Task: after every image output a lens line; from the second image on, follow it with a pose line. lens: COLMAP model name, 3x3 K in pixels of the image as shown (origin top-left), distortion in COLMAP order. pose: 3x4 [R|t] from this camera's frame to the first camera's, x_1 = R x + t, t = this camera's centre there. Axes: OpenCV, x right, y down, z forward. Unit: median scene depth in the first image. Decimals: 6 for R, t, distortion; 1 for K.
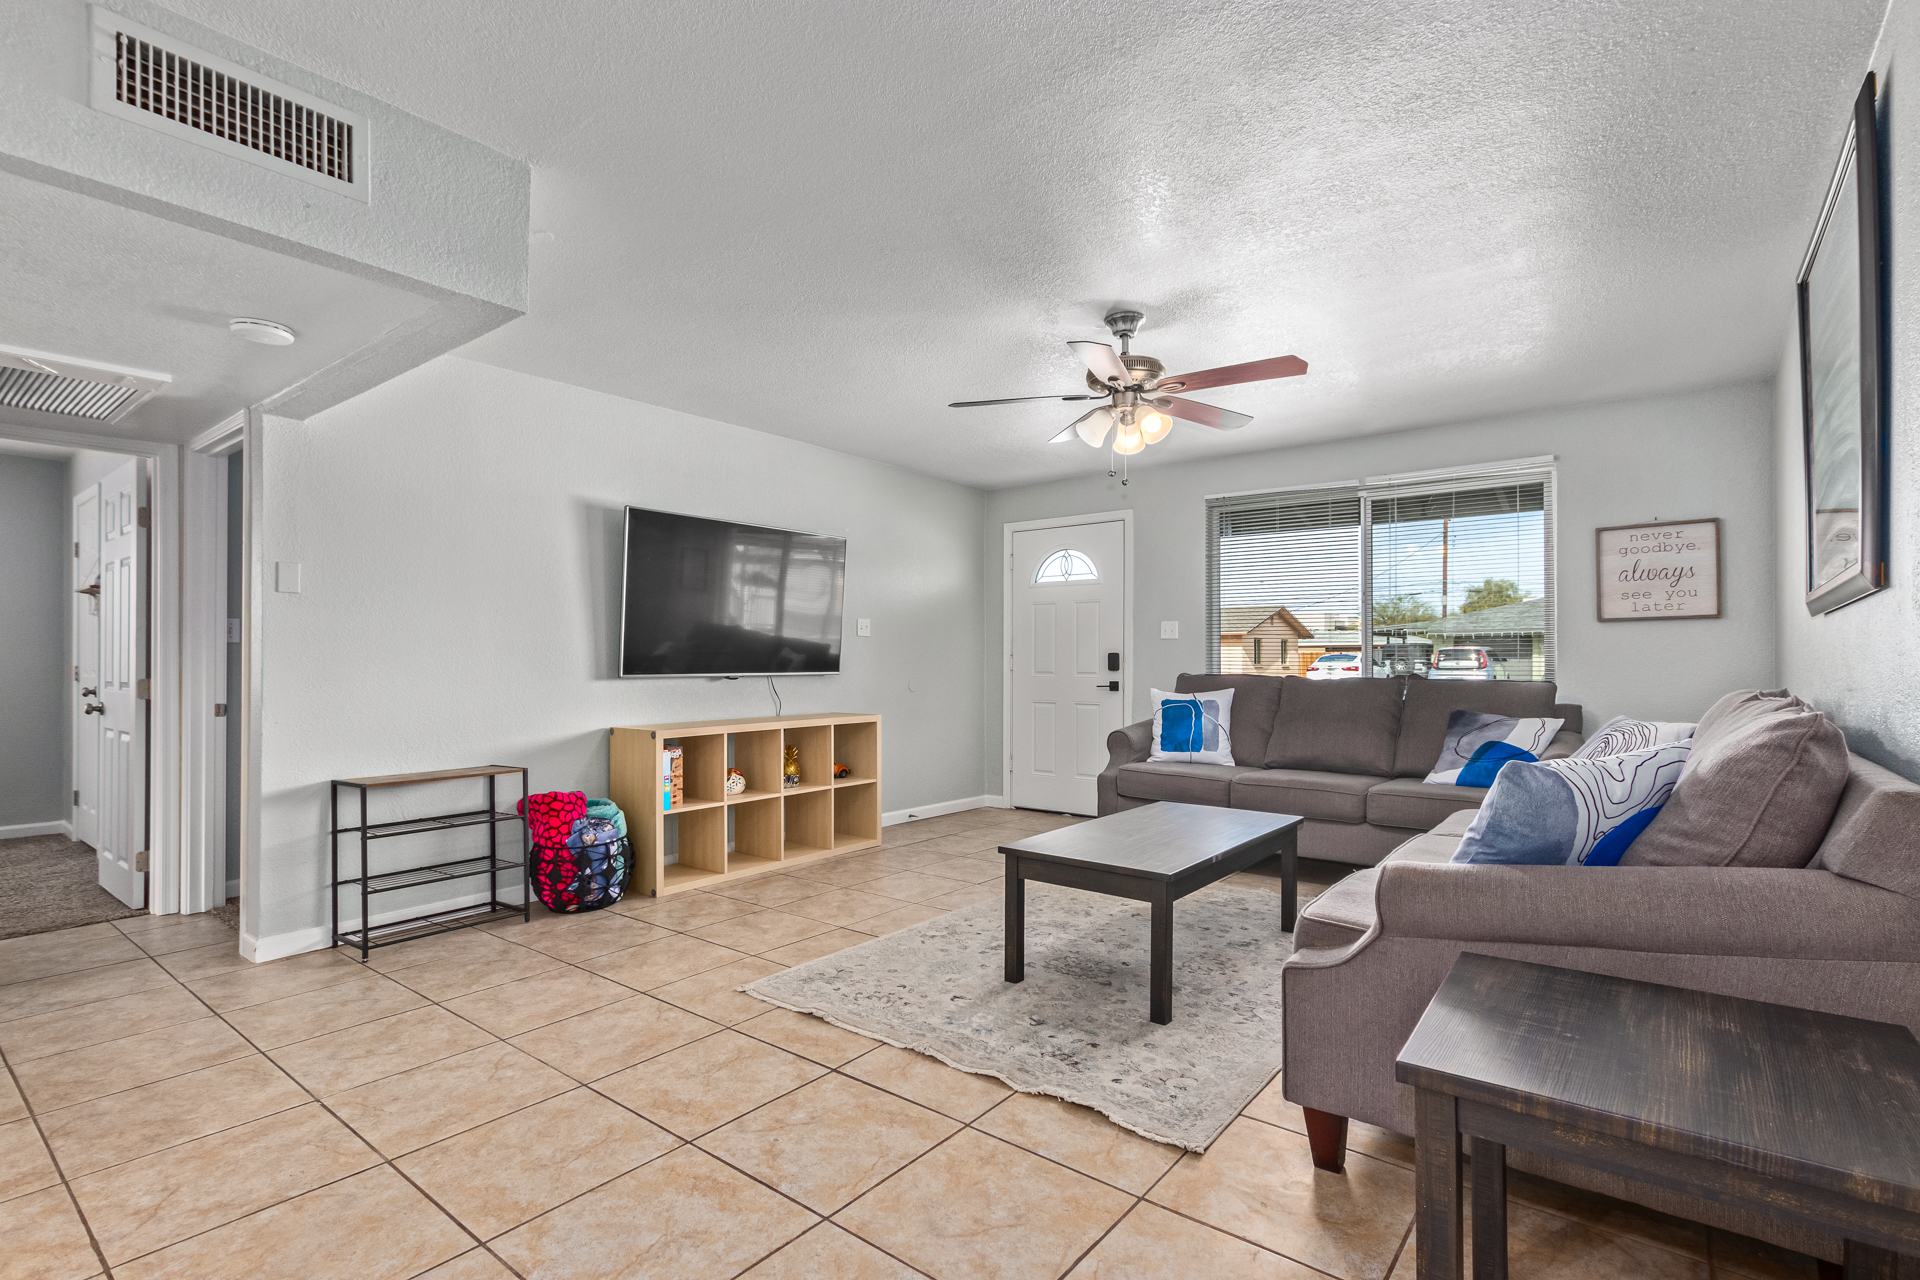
lens RADIAL K [[896.2, 0, 962.7], [0, 896.2, 653.8], [0, 0, 1]] dist [0.003018, -0.001036]
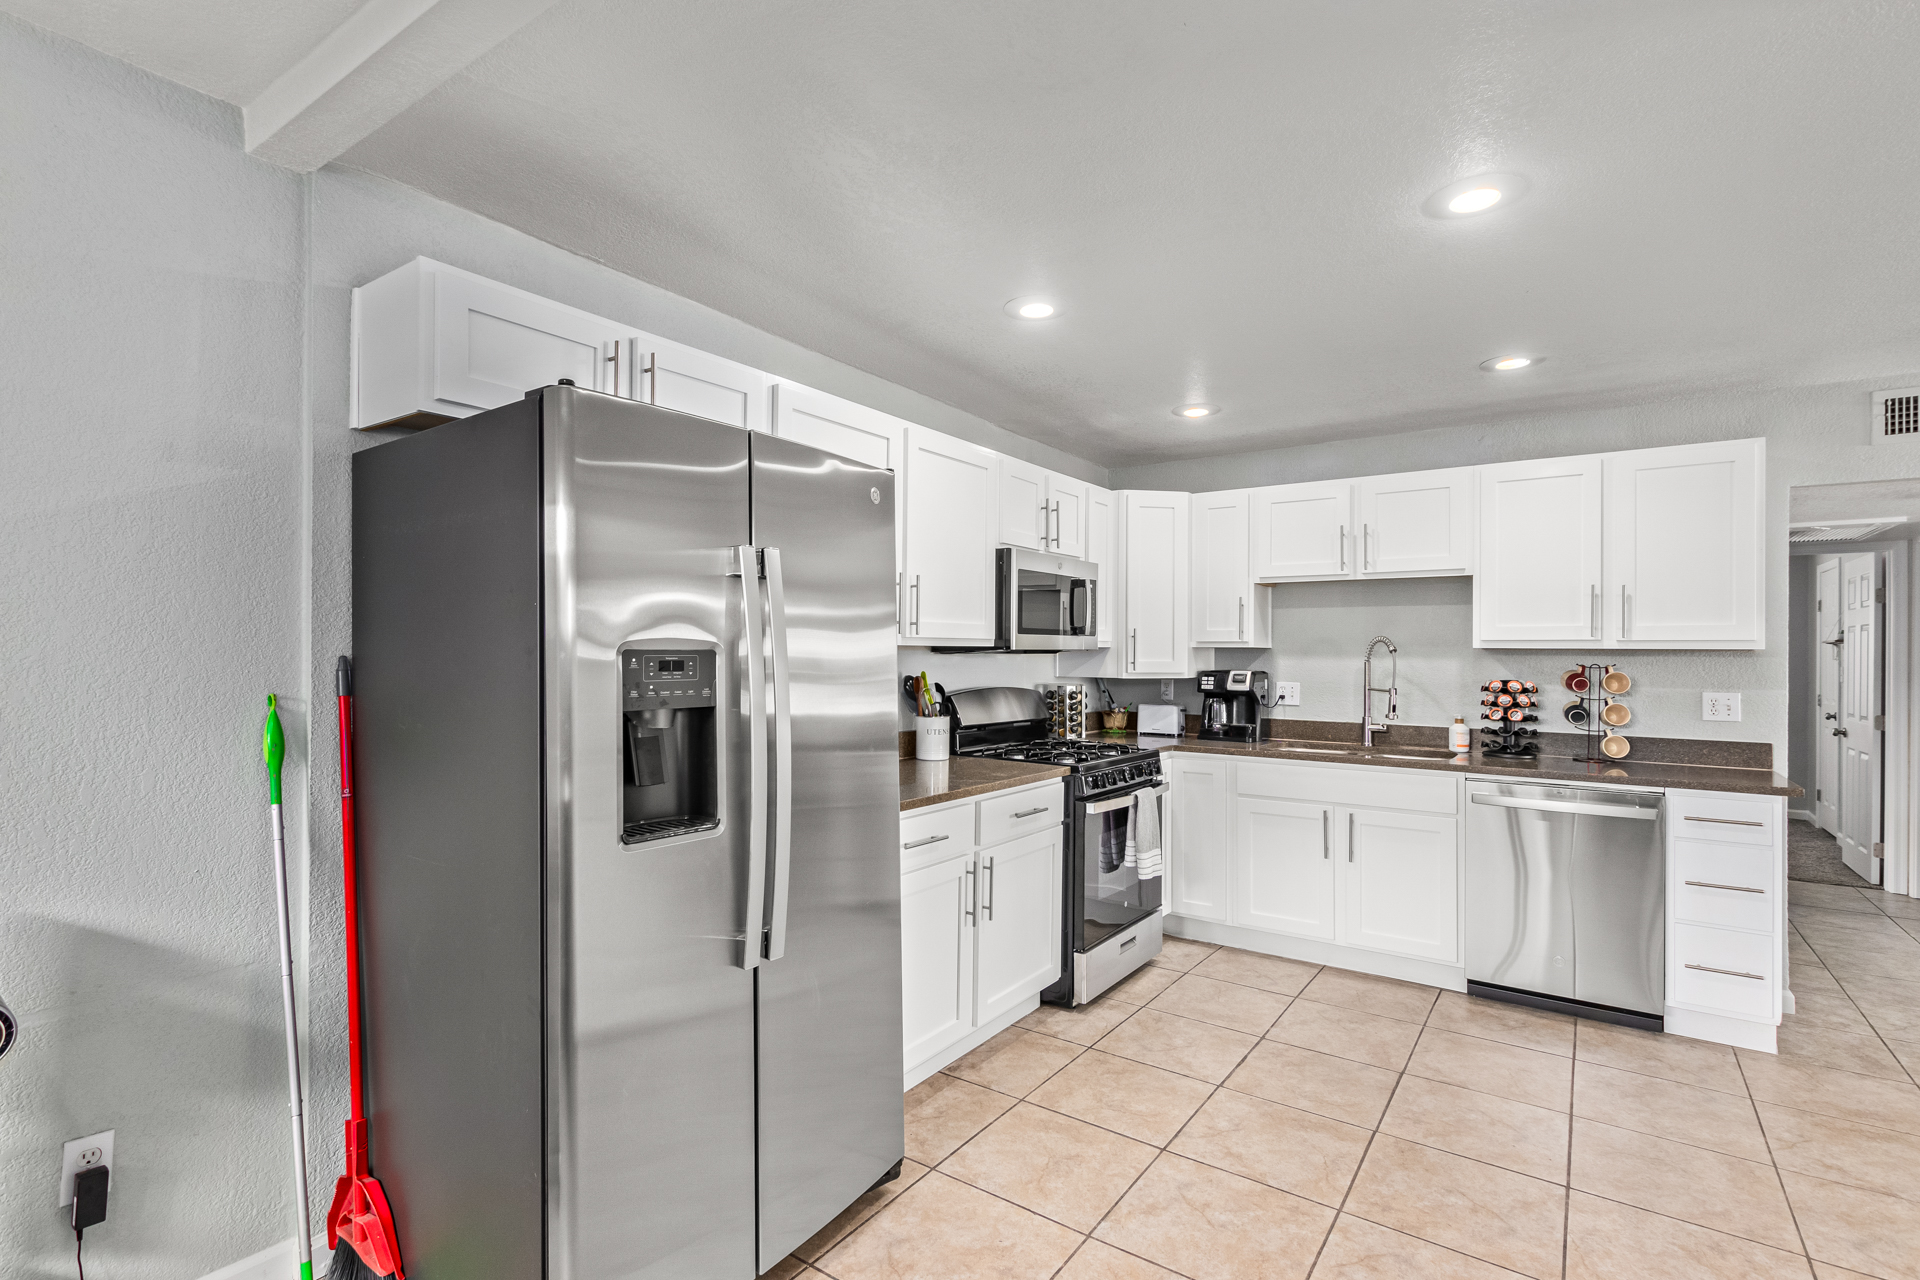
lens RADIAL K [[914.0, 0, 966.5], [0, 914.0, 645.5], [0, 0, 1]] dist [-0.002033, -0.000449]
pose [[0.061417, -0.004127, -0.998104, 0.368398], [-0.005816, 0.999973, -0.004493, -0.062106], [0.998095, 0.006081, 0.061392, -0.450642]]
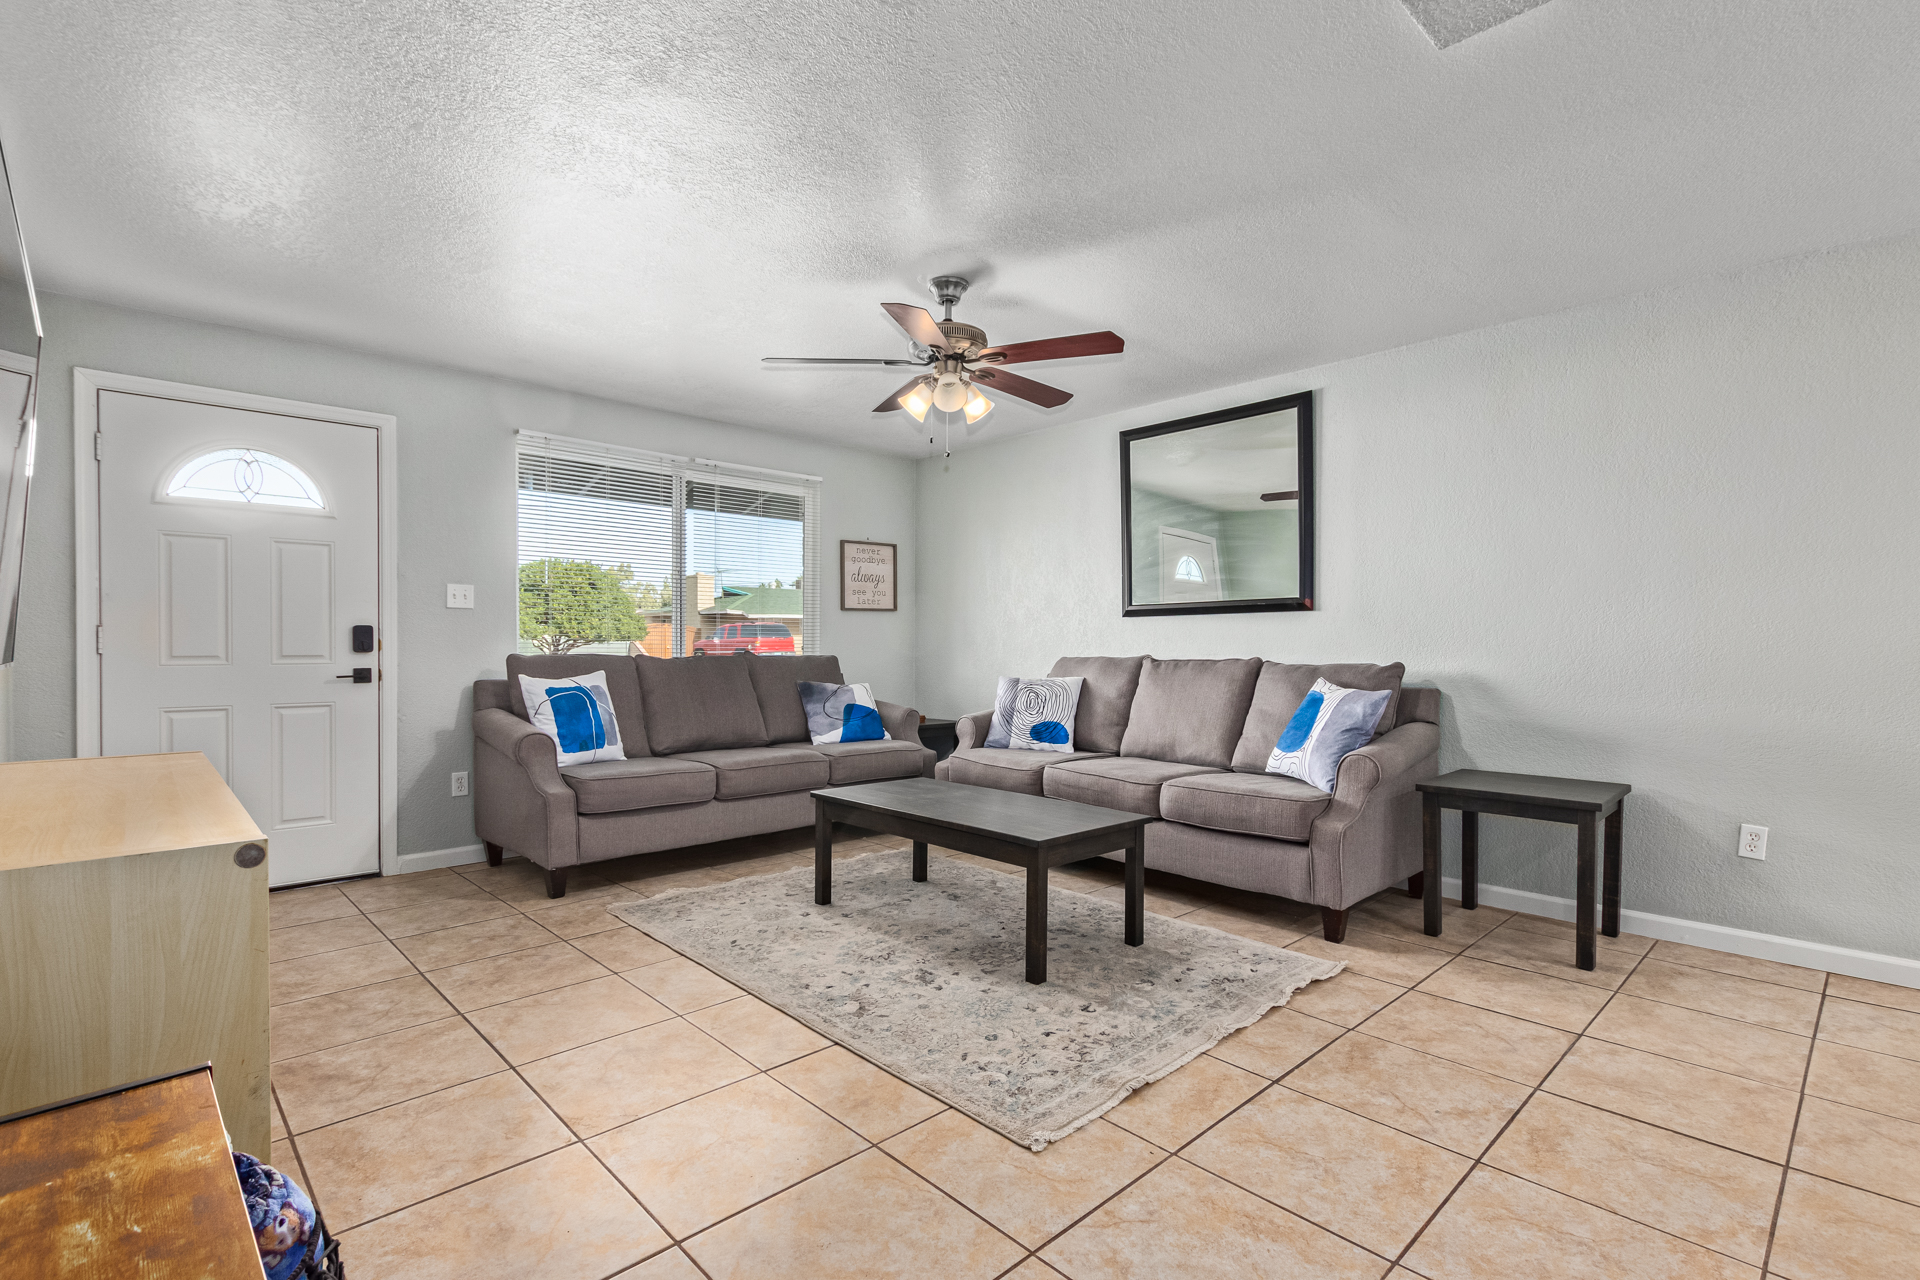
lens RADIAL K [[896.2, 0, 962.7], [0, 896.2, 653.8], [0, 0, 1]] dist [0.003018, -0.001036]
pose [[0.140944, -0.012384, 0.989940, -0.644218], [-0.010980, 0.999841, 0.014071, 0.008588], [-0.989957, -0.012853, 0.140786, 0.701850]]
